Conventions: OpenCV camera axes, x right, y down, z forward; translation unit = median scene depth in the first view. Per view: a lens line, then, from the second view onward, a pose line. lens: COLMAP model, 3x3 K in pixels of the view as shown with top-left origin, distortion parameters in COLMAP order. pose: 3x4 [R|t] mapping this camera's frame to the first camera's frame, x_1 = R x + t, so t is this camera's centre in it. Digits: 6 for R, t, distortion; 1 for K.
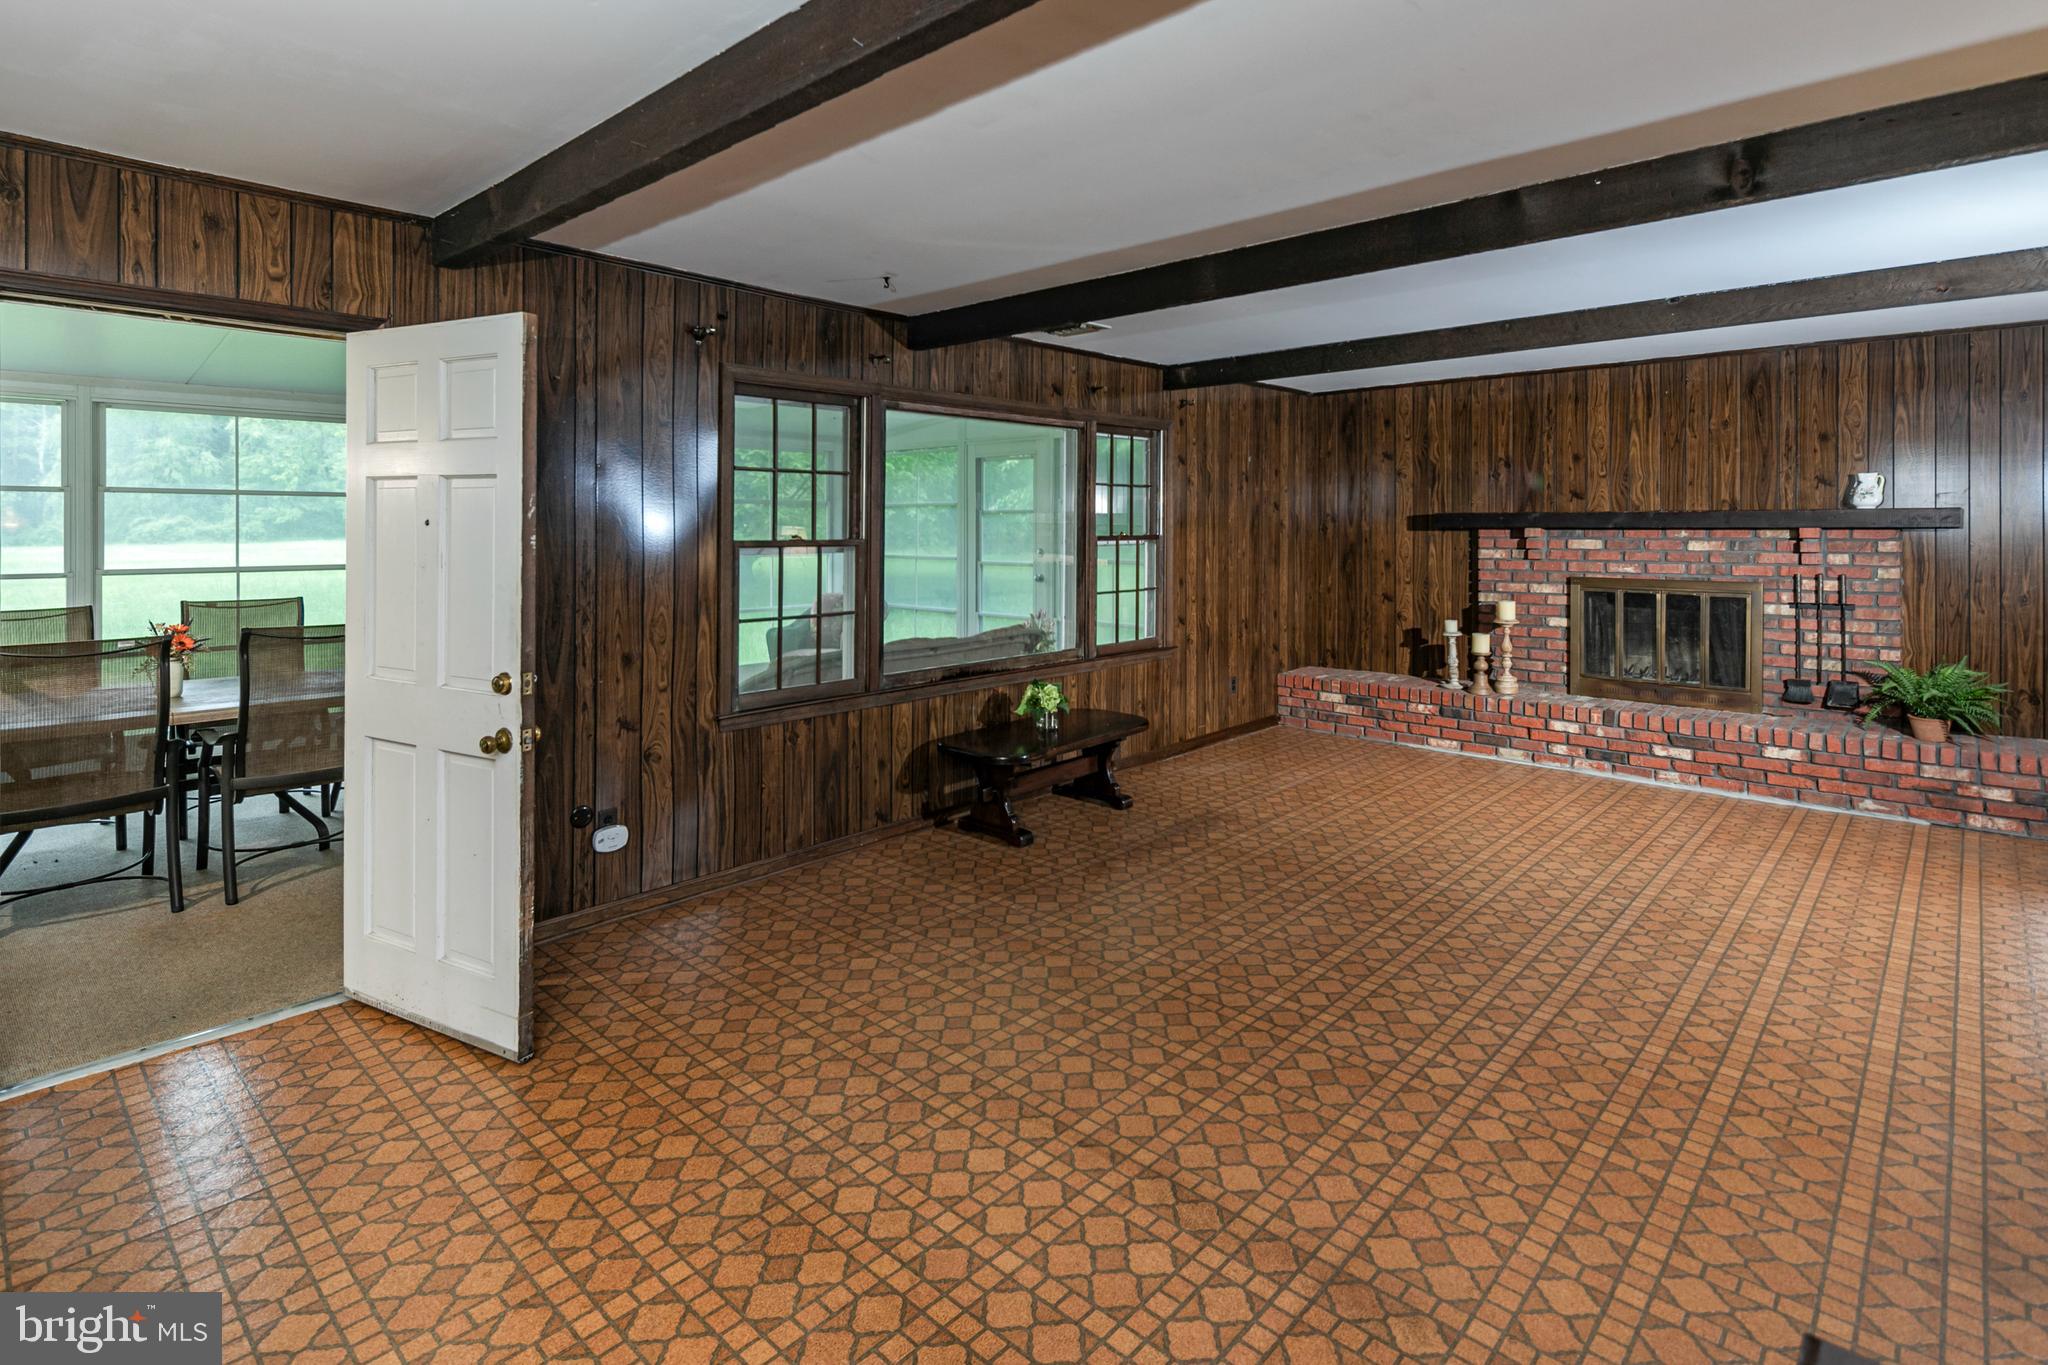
lens RADIAL K [[1005.2, 0, 1006.3], [0, 1005.2, 528.9], [0, 0, 1]] dist [0.004410, -0.000145]
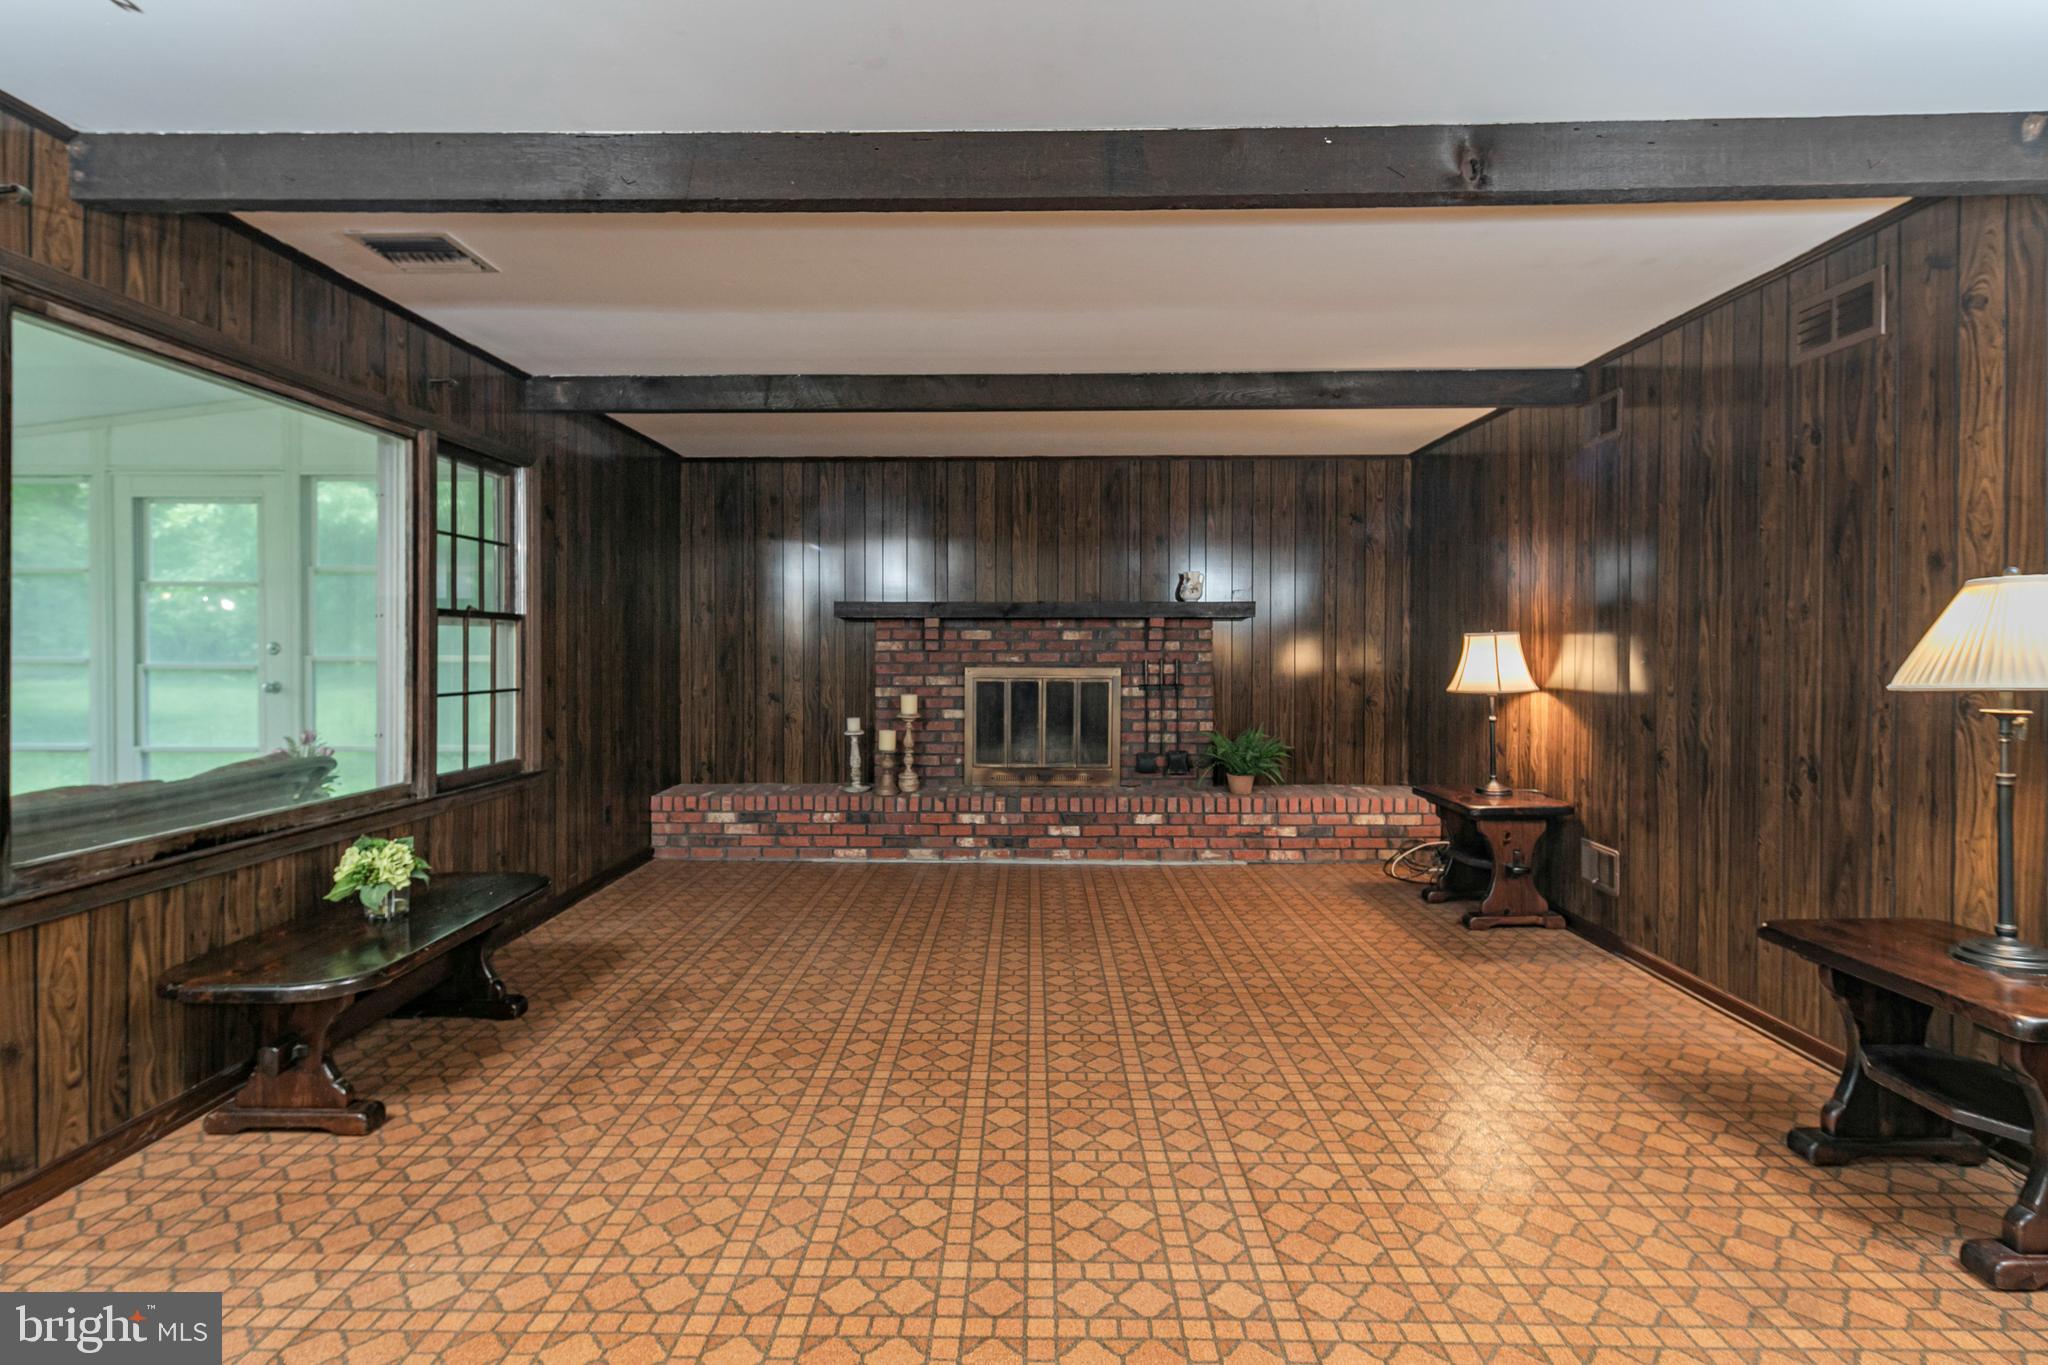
lens RADIAL K [[1001.5, 0, 1016.4], [0, 1001.5, 658.9], [0, 0, 1]] dist [0.012608, -0.000429]
pose [[0.738369, -0.004905, 0.674379, -0.075086], [-0.000423, 0.999970, 0.007736, 0.034745], [-0.674397, -0.005997, 0.738345, 0.262309]]
